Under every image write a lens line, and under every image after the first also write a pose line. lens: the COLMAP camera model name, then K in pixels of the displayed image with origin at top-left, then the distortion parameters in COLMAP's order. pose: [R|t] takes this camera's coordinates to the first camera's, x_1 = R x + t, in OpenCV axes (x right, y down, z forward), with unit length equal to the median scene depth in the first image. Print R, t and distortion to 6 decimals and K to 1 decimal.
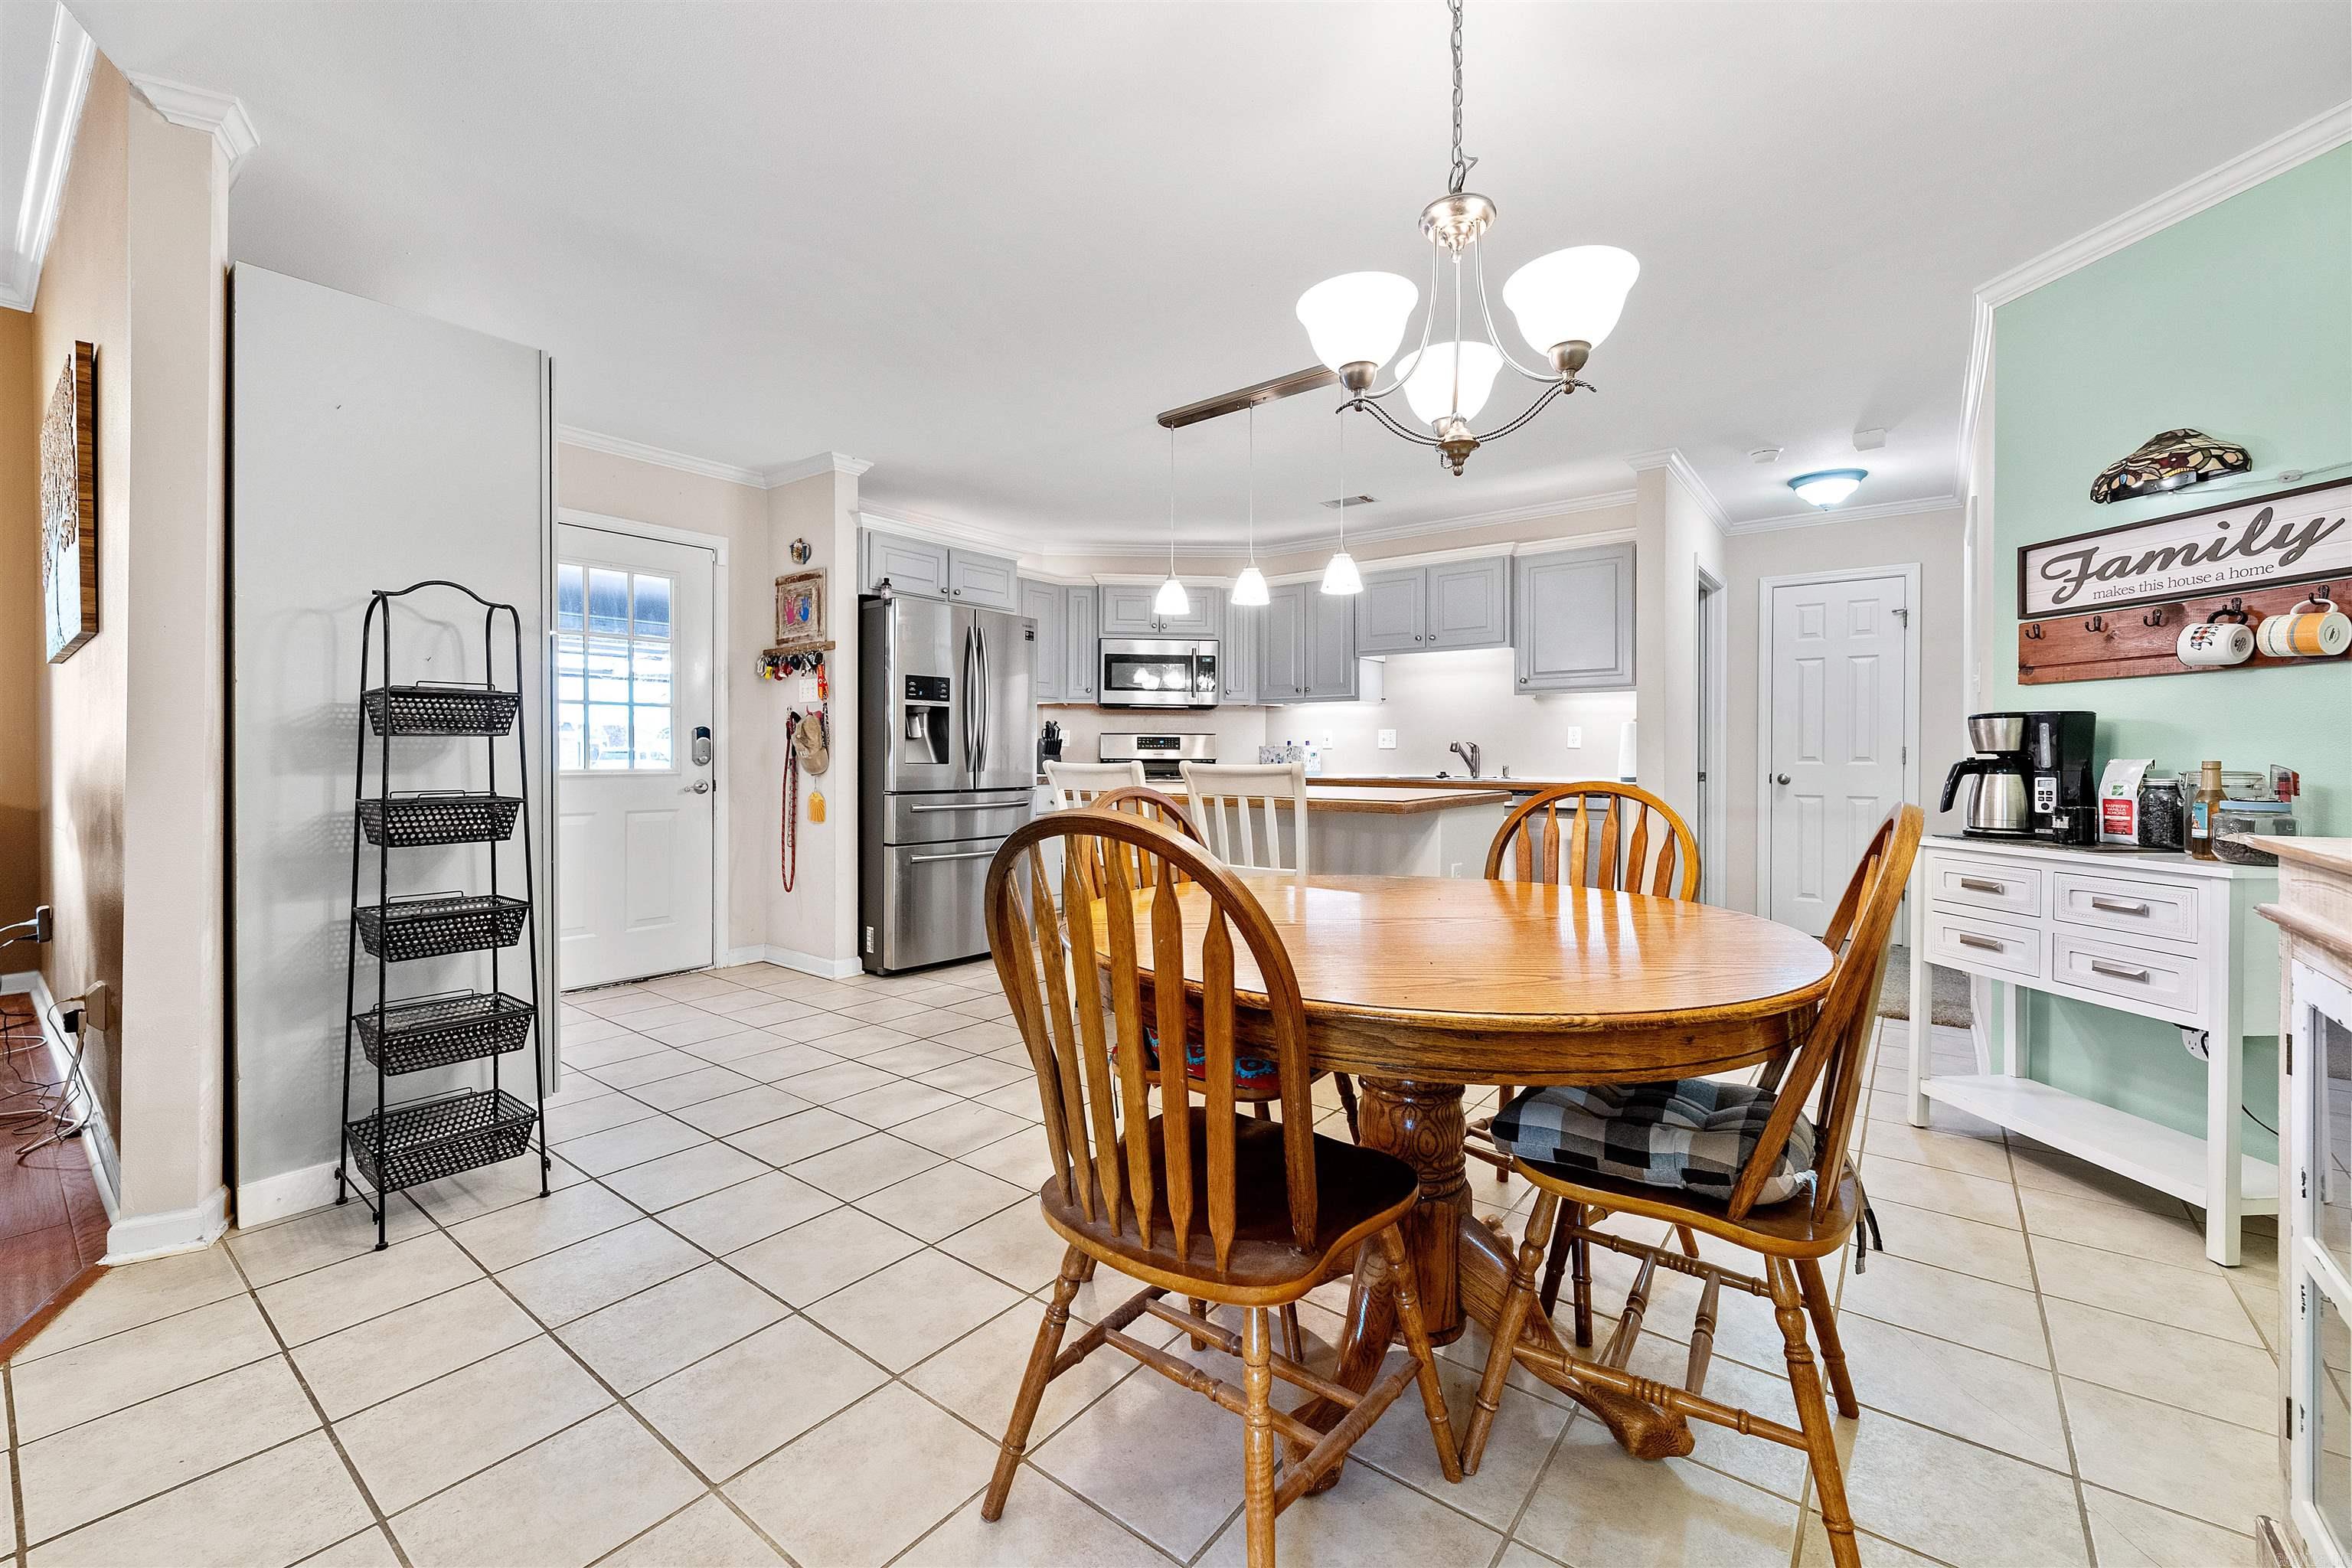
lens RADIAL K [[960.7, 0, 1180.4], [0, 960.7, 761.7], [0, 0, 1]] dist [0.007714, -0.002568]
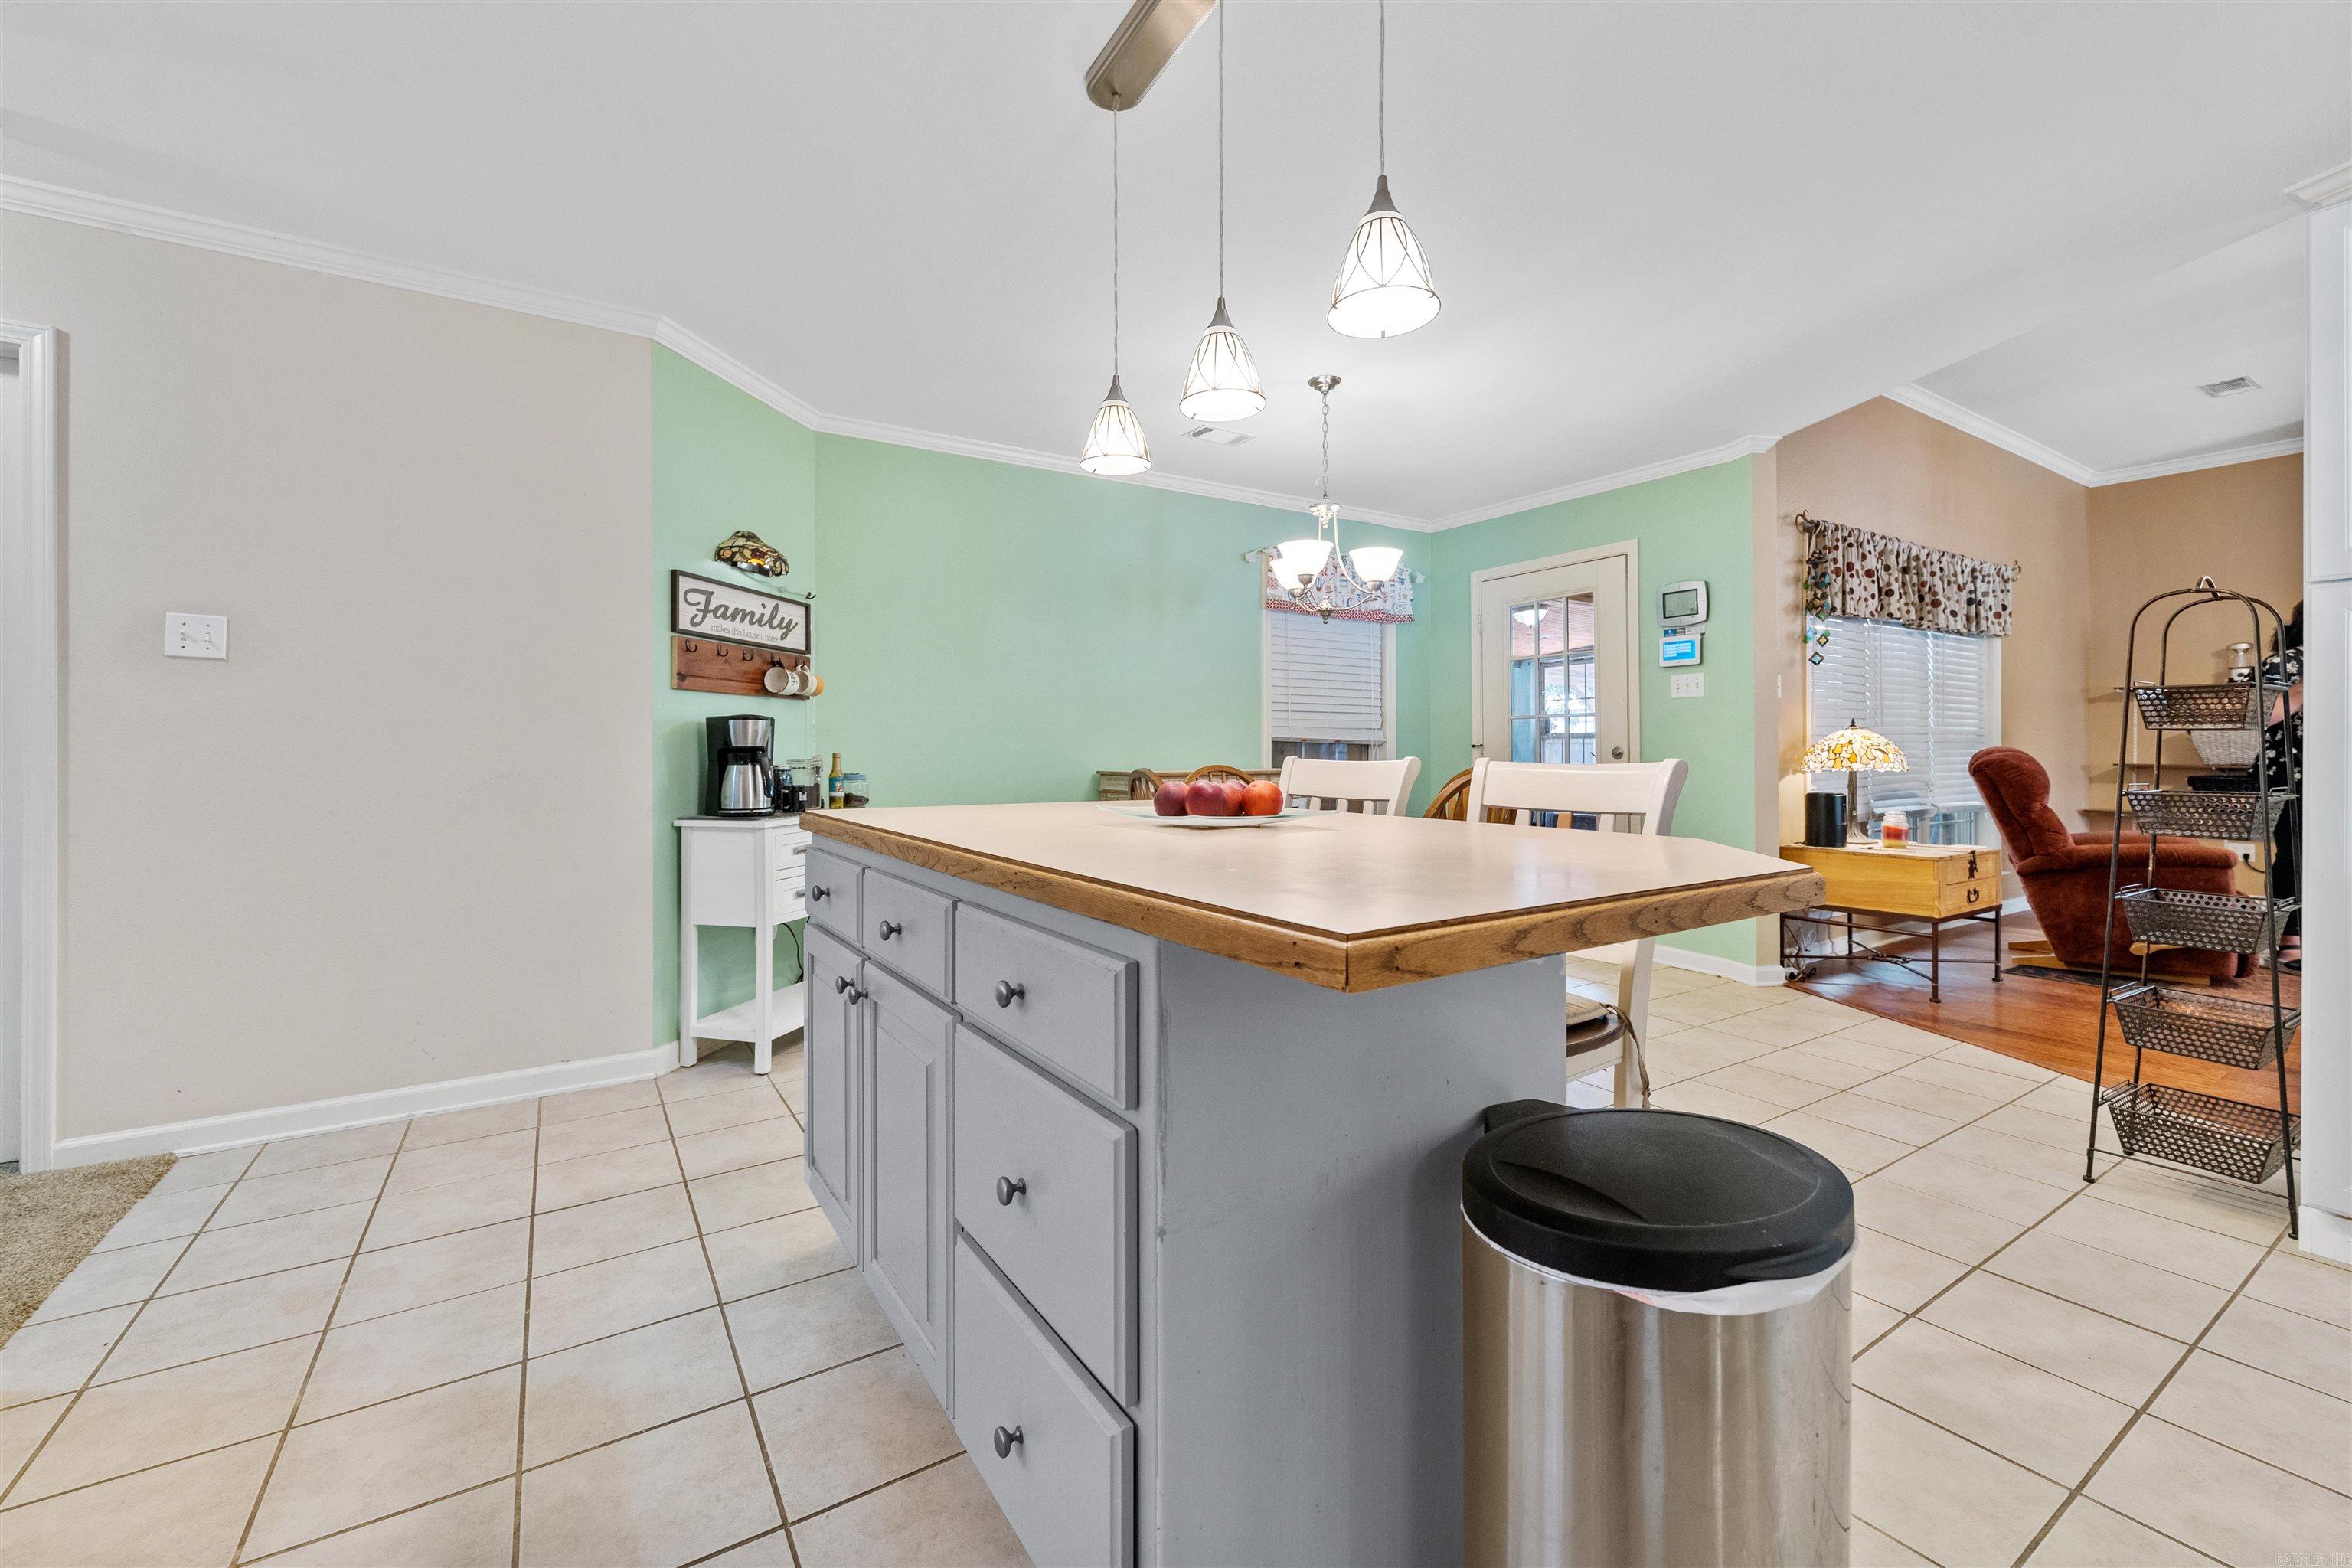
lens RADIAL K [[960.7, 0, 1170.9], [0, 960.7, 752.2], [0, 0, 1]] dist [0.007714, -0.002568]
pose [[-0.941311, 0.001615, 0.337538, -0.077288], [0.004910, 0.999948, 0.008909, -0.012116], [-0.337506, 0.010043, -0.941270, 1.987871]]
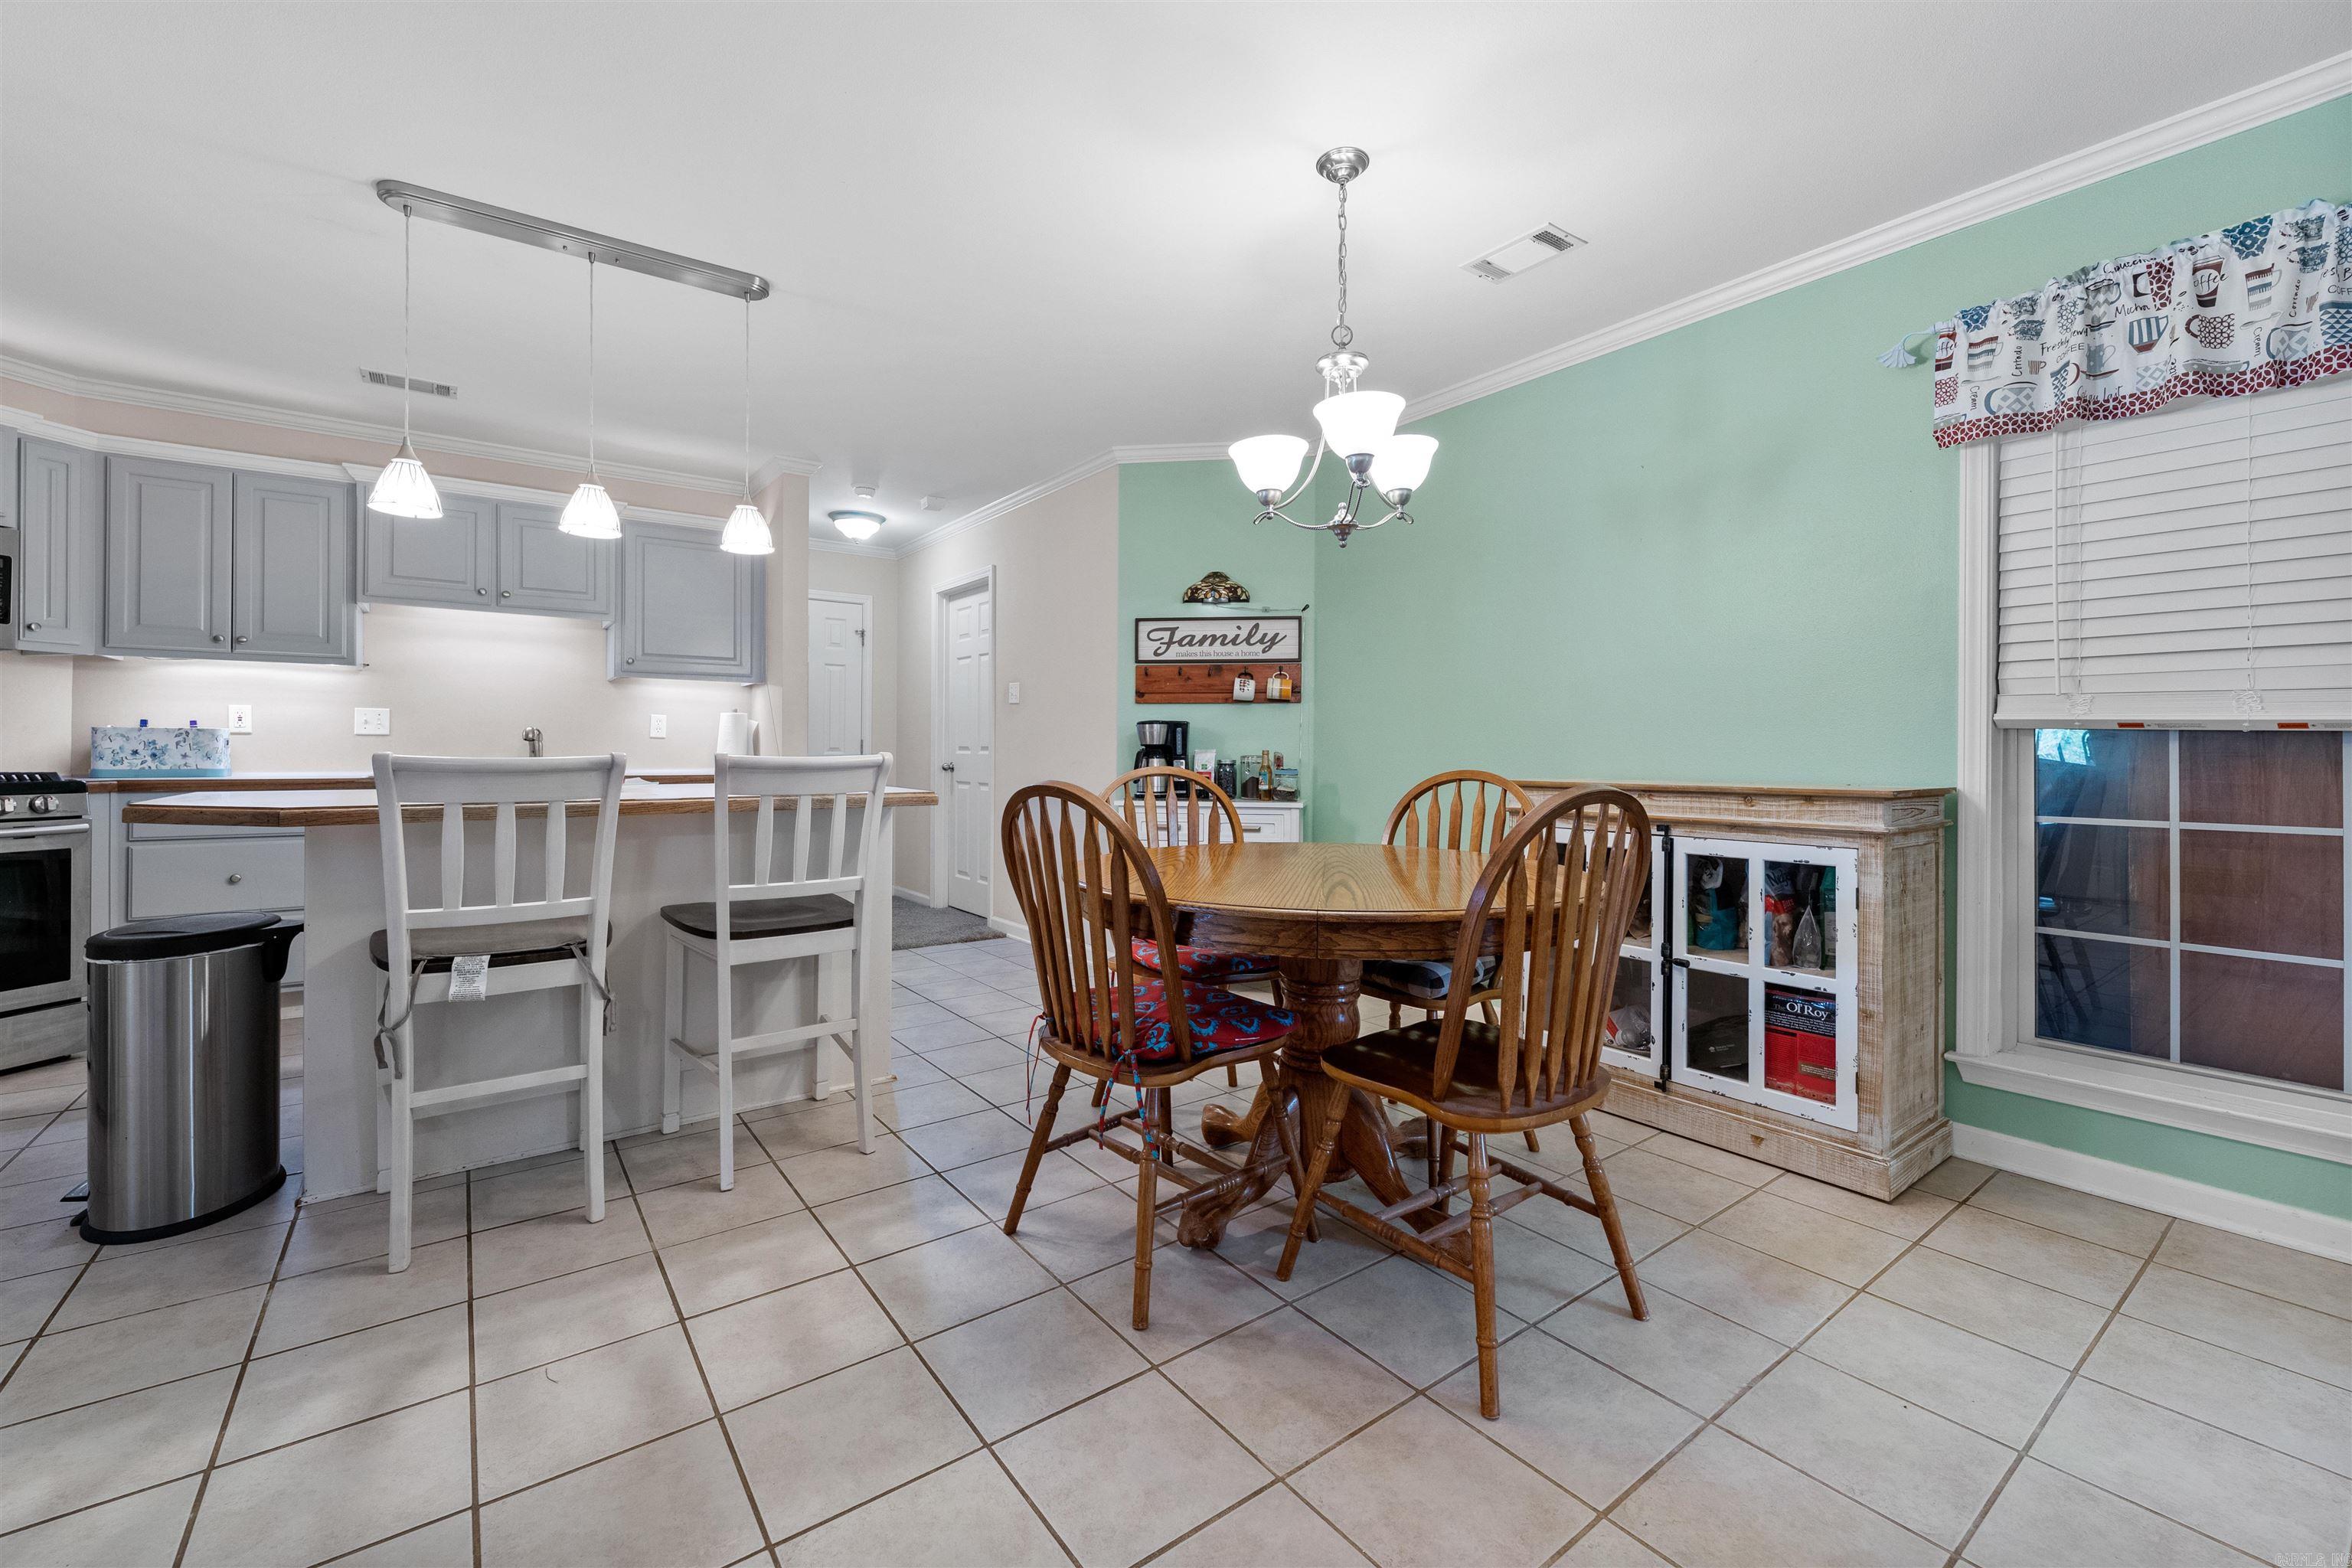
lens RADIAL K [[960.7, 0, 1171.6], [0, 960.7, 751.2], [0, 0, 1]] dist [0.007714, -0.002568]
pose [[0.270185, 0.000498, 0.962808, -0.698815], [0.003226, 0.999994, -0.001423, 0.003060], [-0.962803, 0.003491, 0.270182, 0.536421]]
